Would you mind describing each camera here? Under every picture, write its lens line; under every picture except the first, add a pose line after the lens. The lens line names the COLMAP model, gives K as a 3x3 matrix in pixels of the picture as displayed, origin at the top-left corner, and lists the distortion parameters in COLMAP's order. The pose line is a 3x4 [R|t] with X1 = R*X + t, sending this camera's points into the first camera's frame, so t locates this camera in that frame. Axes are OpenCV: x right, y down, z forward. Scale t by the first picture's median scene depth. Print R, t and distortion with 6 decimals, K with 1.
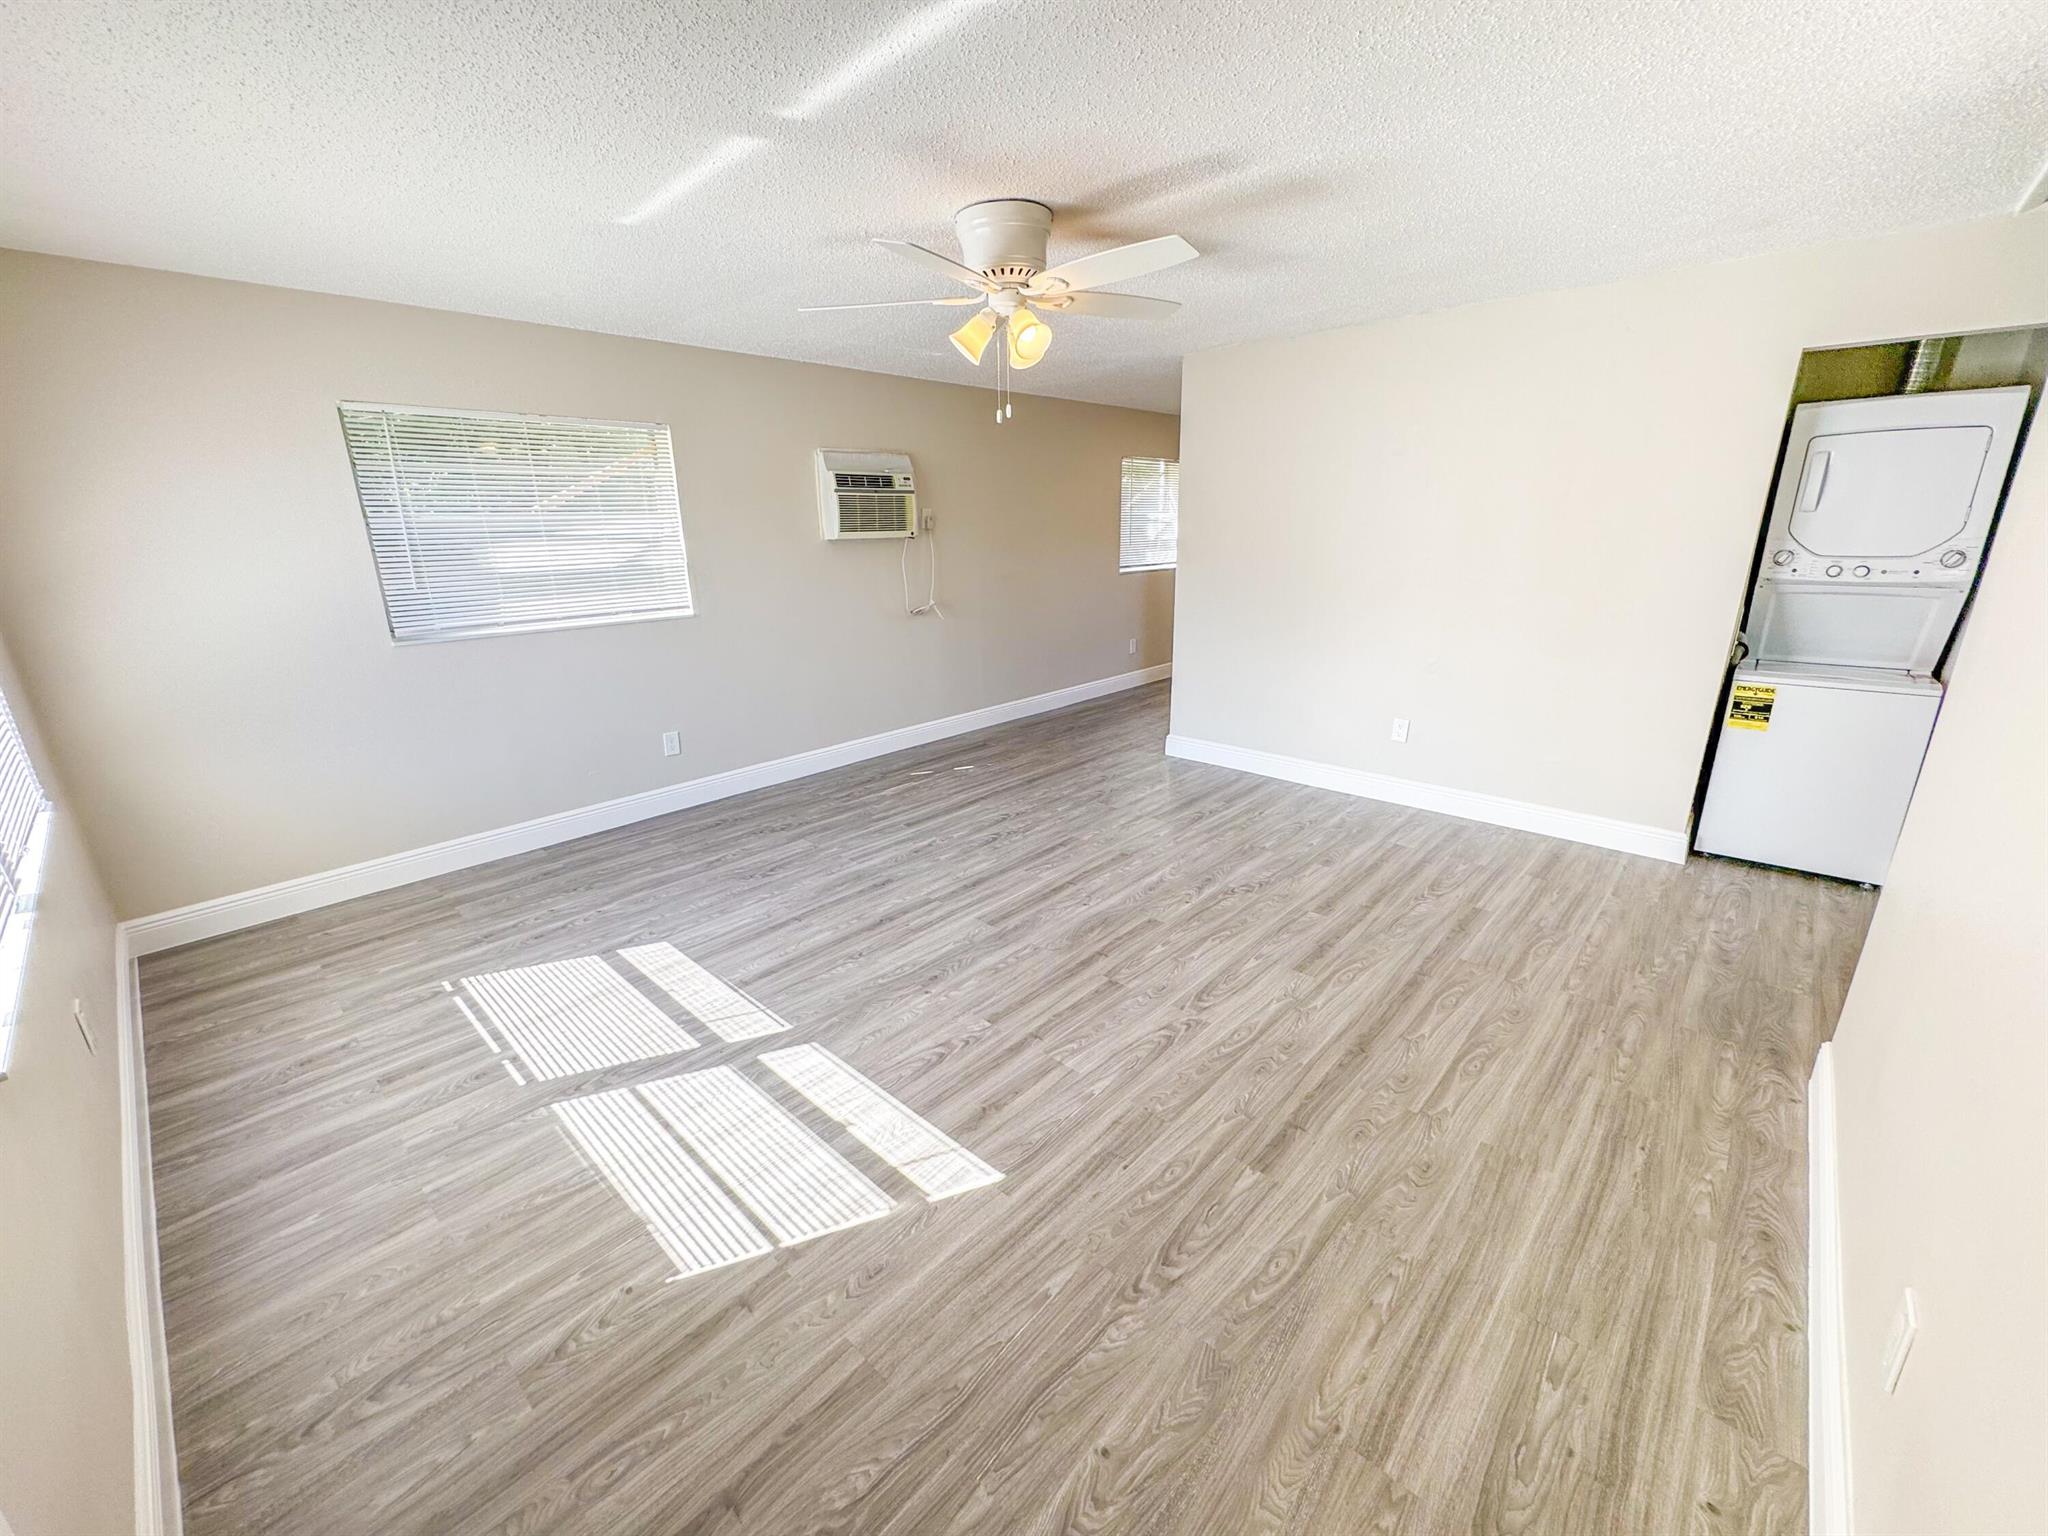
lens RADIAL K [[814.7, 0, 1022.6], [0, 814.7, 769.5], [0, 0, 1]] dist [-0.000465, 0.000587]
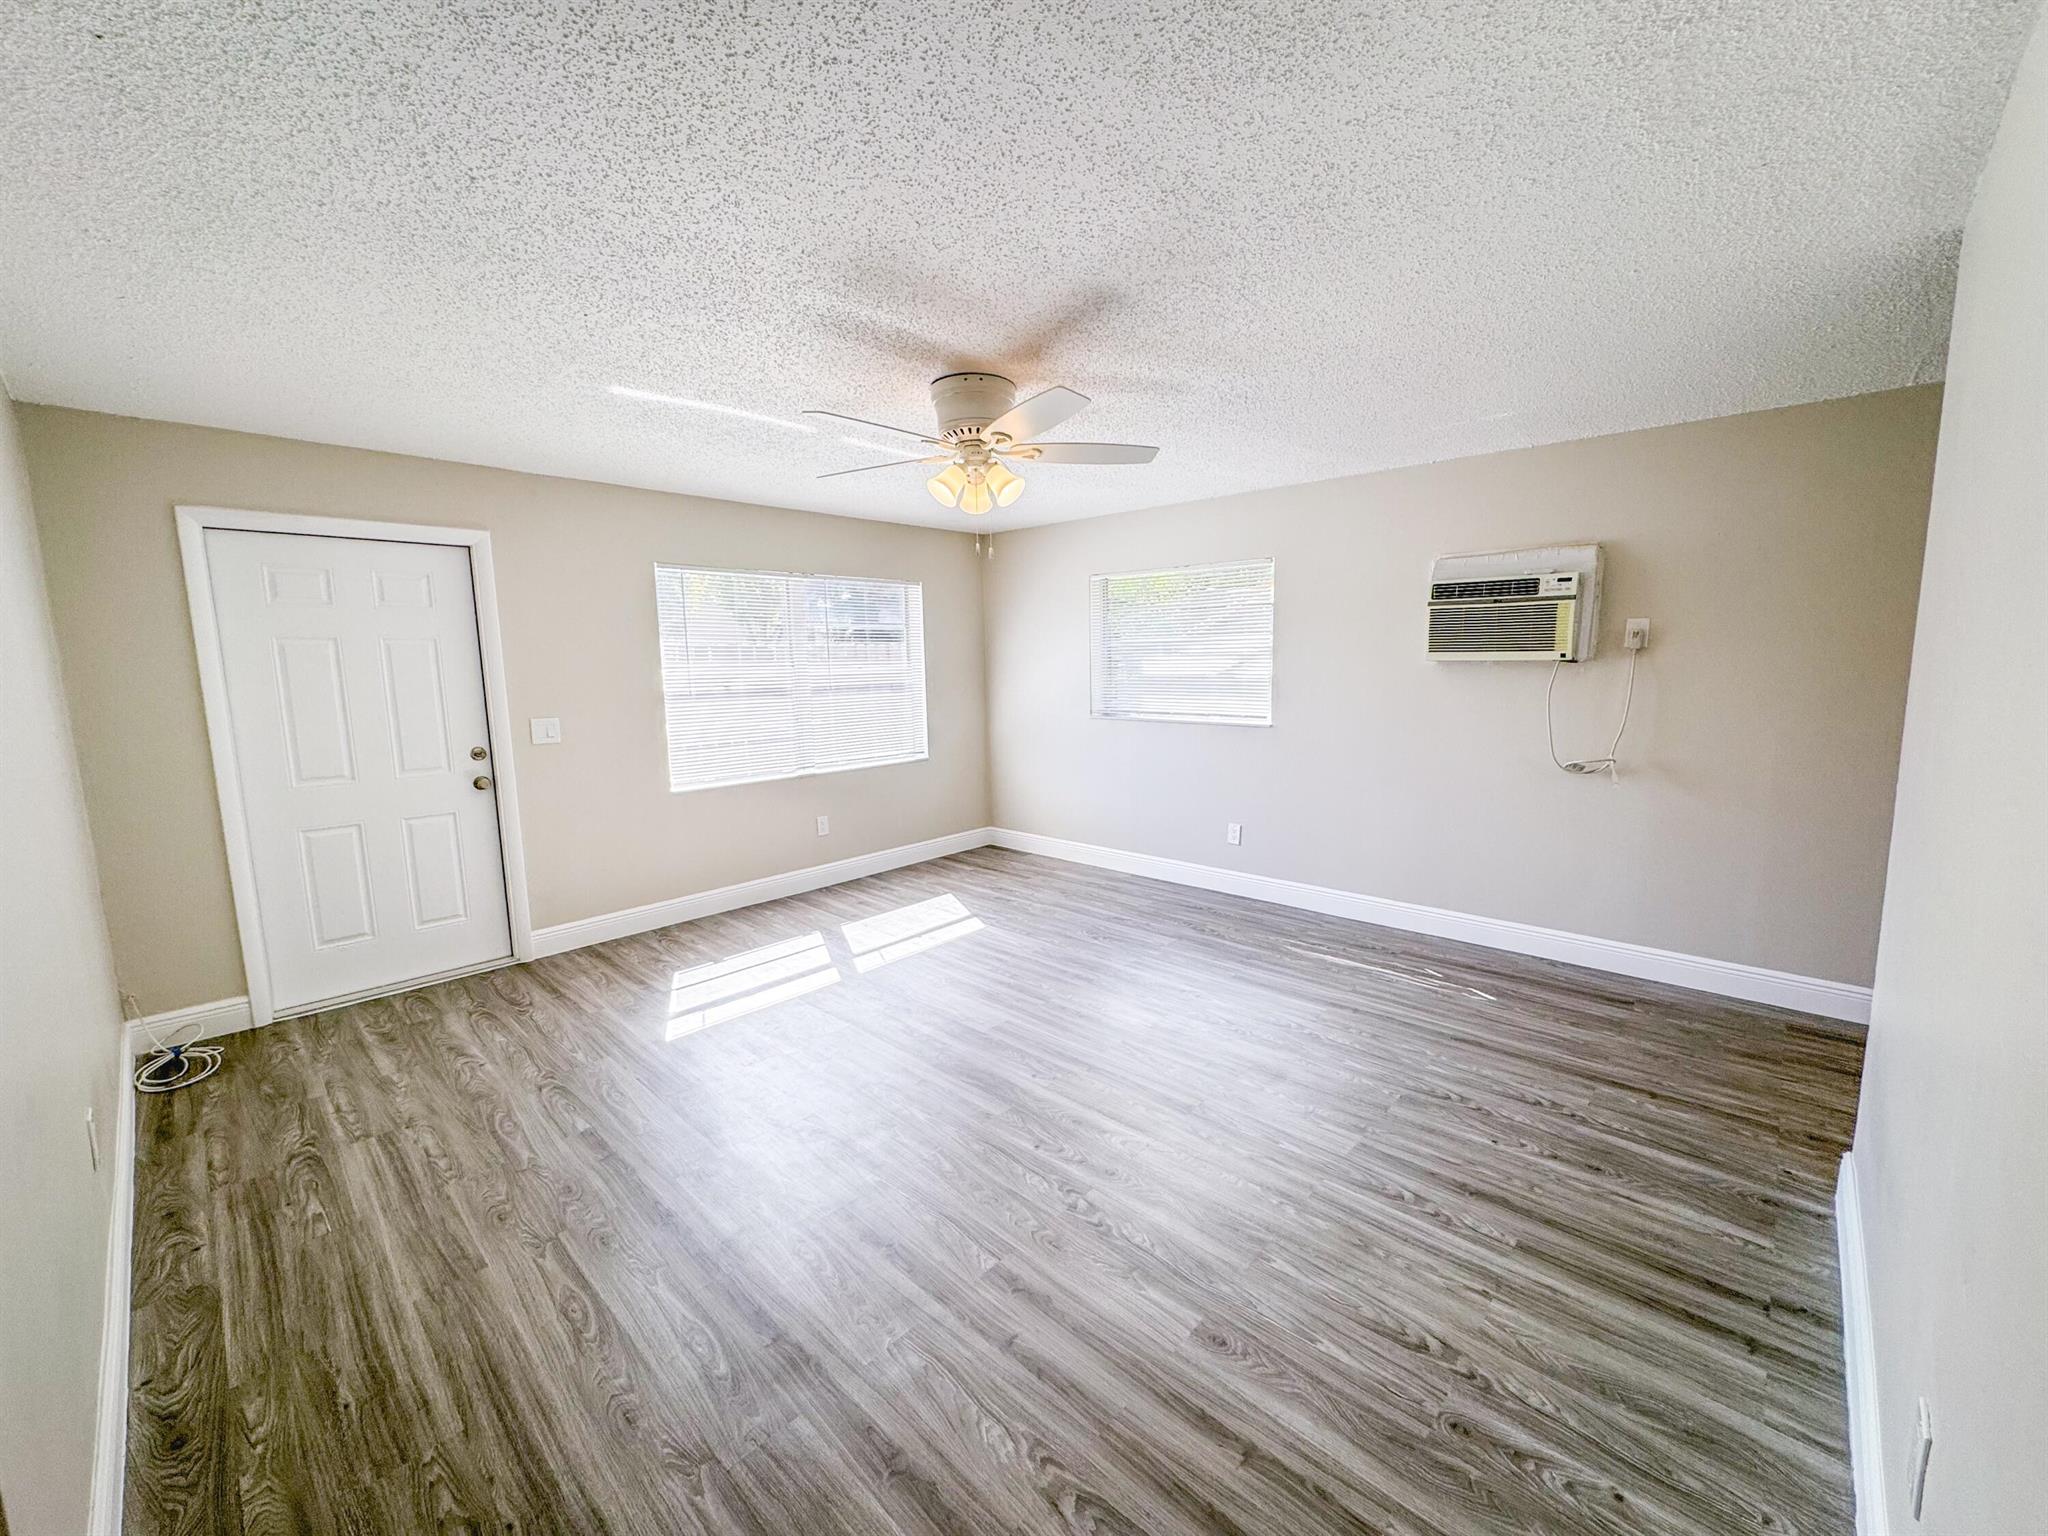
lens RADIAL K [[814.7, 0, 1022.6], [0, 814.7, 769.5], [0, 0, 1]] dist [-0.000465, 0.000587]
pose [[-0.011572, 0.153212, -0.988126, 0.956780], [-0.279683, 0.948254, 0.150305, -0.291233], [0.960023, 0.278101, 0.031877, 0.947955]]
